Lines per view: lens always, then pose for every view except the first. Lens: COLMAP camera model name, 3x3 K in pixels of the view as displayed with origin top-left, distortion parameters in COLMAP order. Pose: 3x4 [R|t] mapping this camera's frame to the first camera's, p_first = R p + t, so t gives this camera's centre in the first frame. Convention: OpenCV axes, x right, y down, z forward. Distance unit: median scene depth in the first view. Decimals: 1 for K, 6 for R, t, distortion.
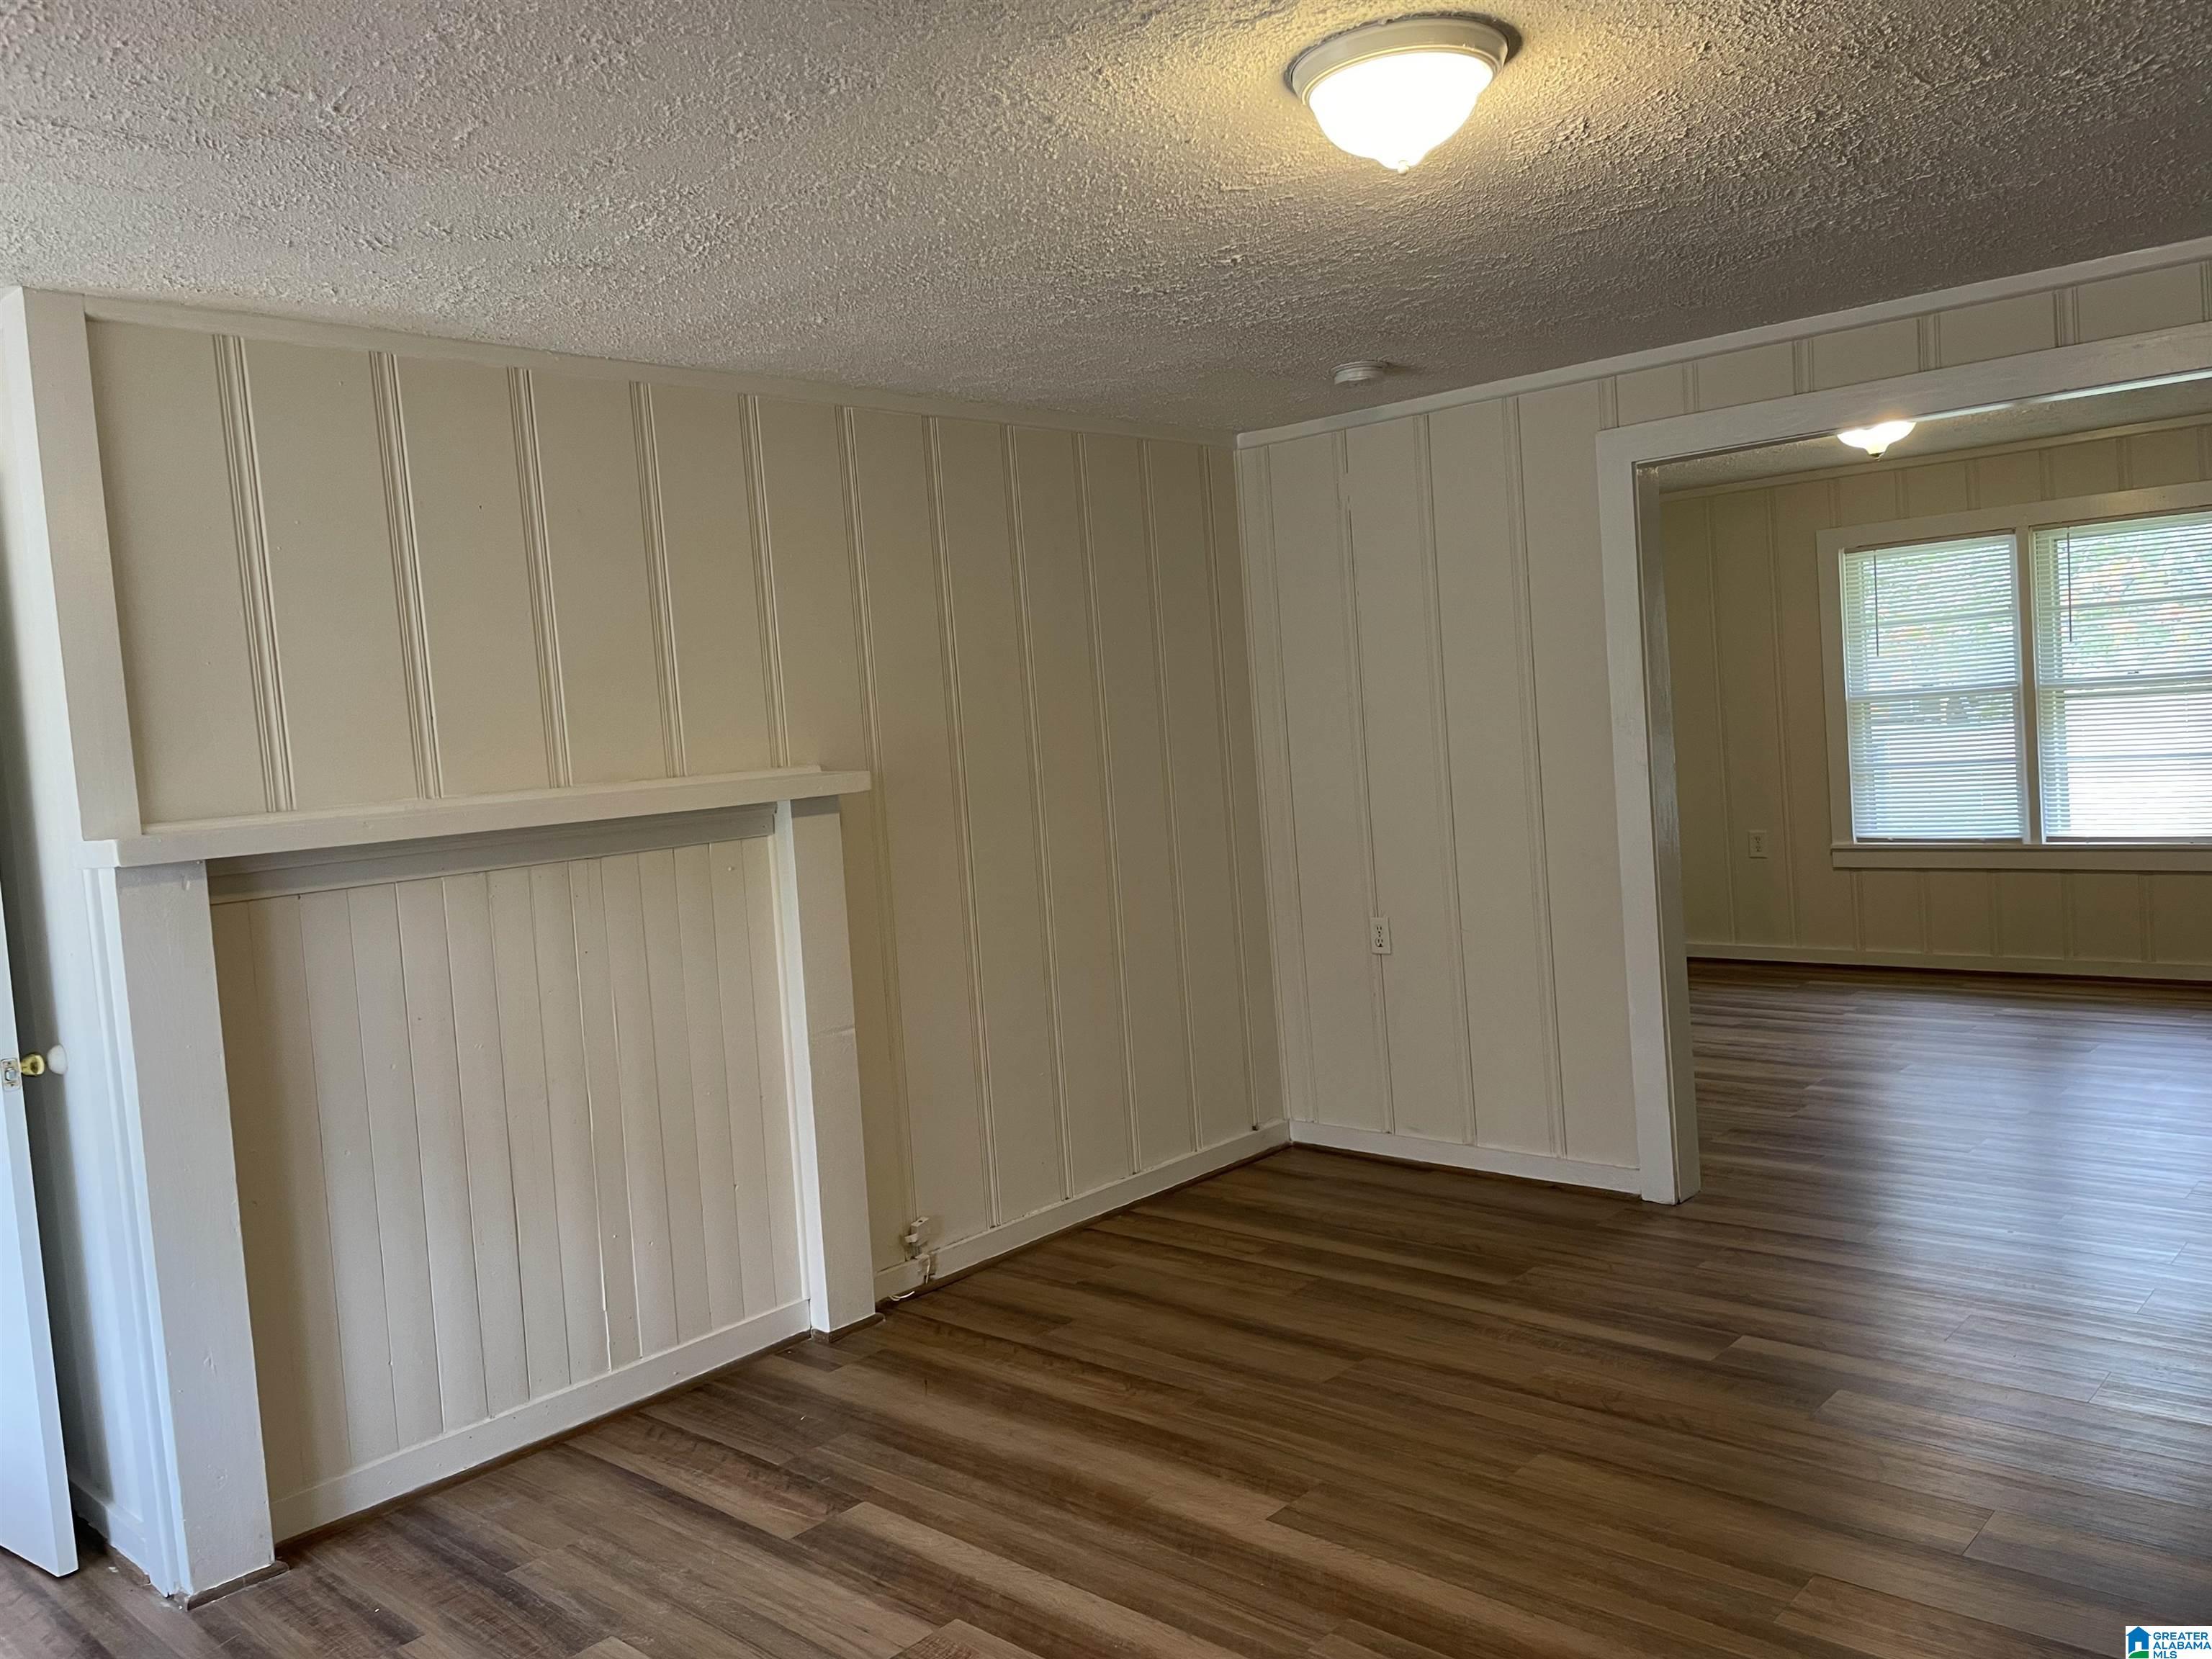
lens RADIAL K [[1729.3, 0, 1110.4], [0, 1729.3, 790.9], [0, 0, 1]] dist [0.059452, -0.000084]
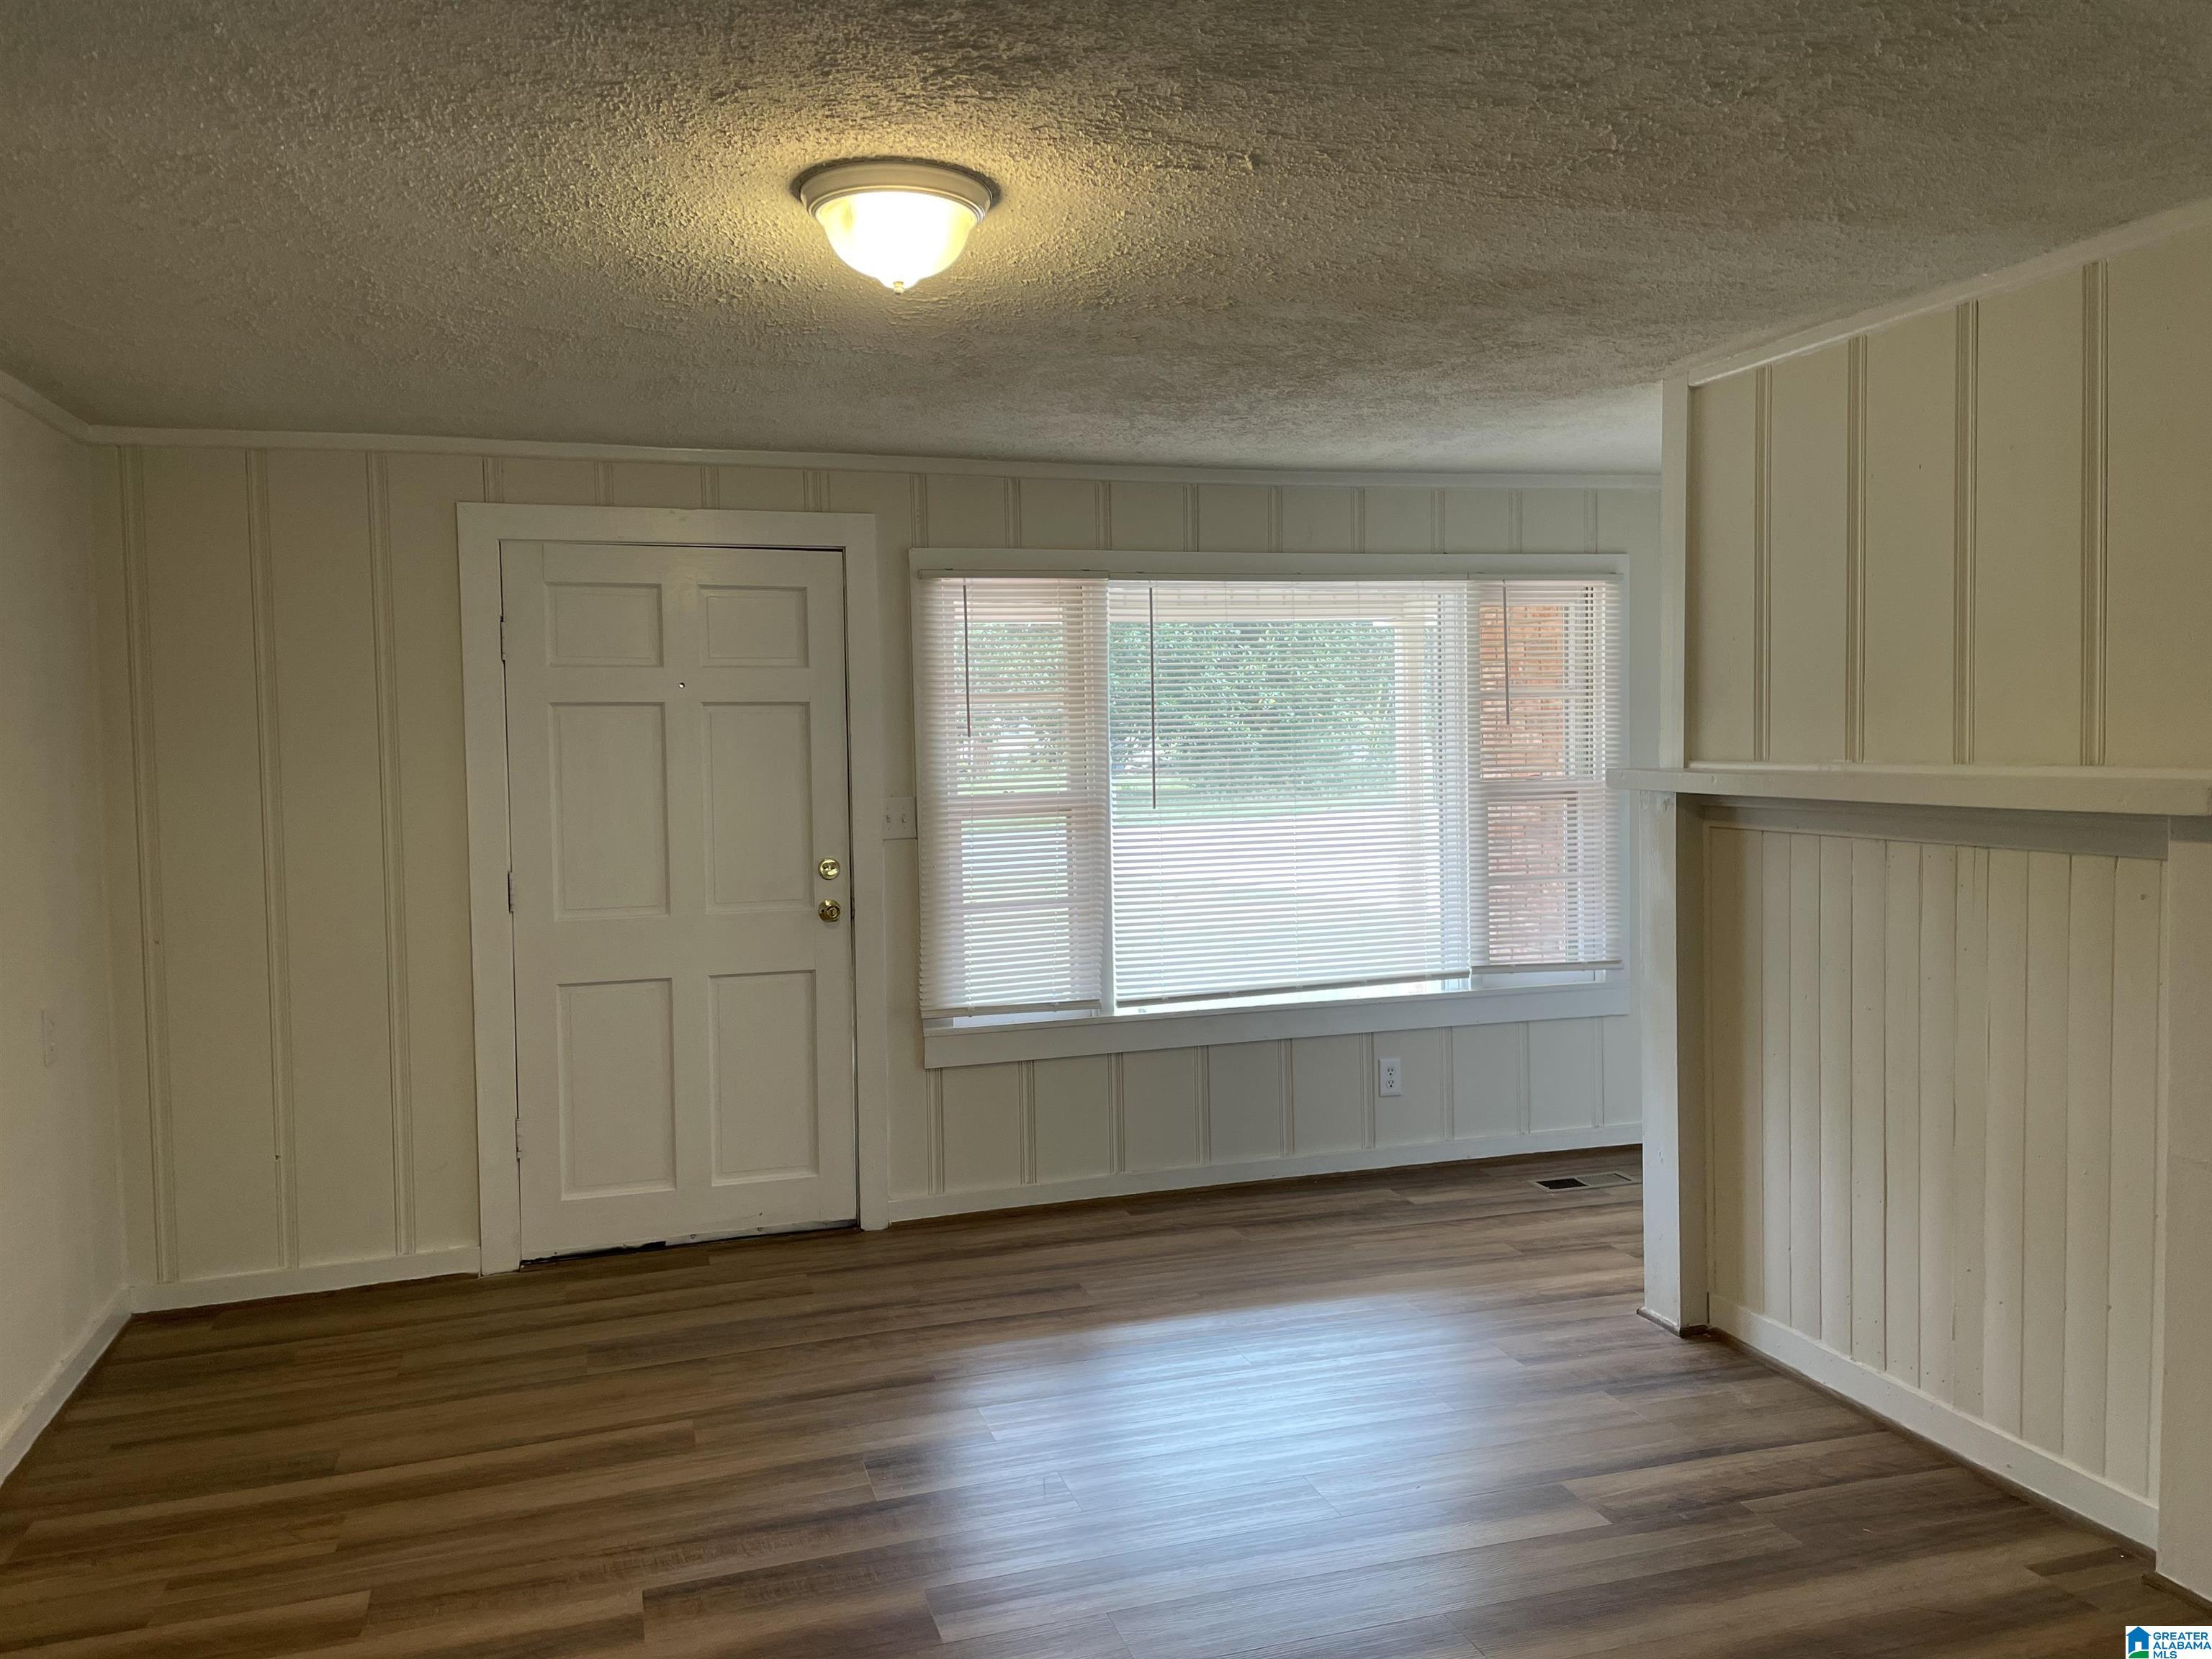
lens RADIAL K [[1651.4, 0, 1106.0], [0, 1651.4, 829.5], [0, 0, 1]] dist [0.042883, -0.000440]
pose [[-0.497841, 0.122706, -0.858544, 0.796626], [0.008496, 0.990583, 0.136651, -0.110159], [0.867227, 0.060736, -0.494195, 1.271486]]
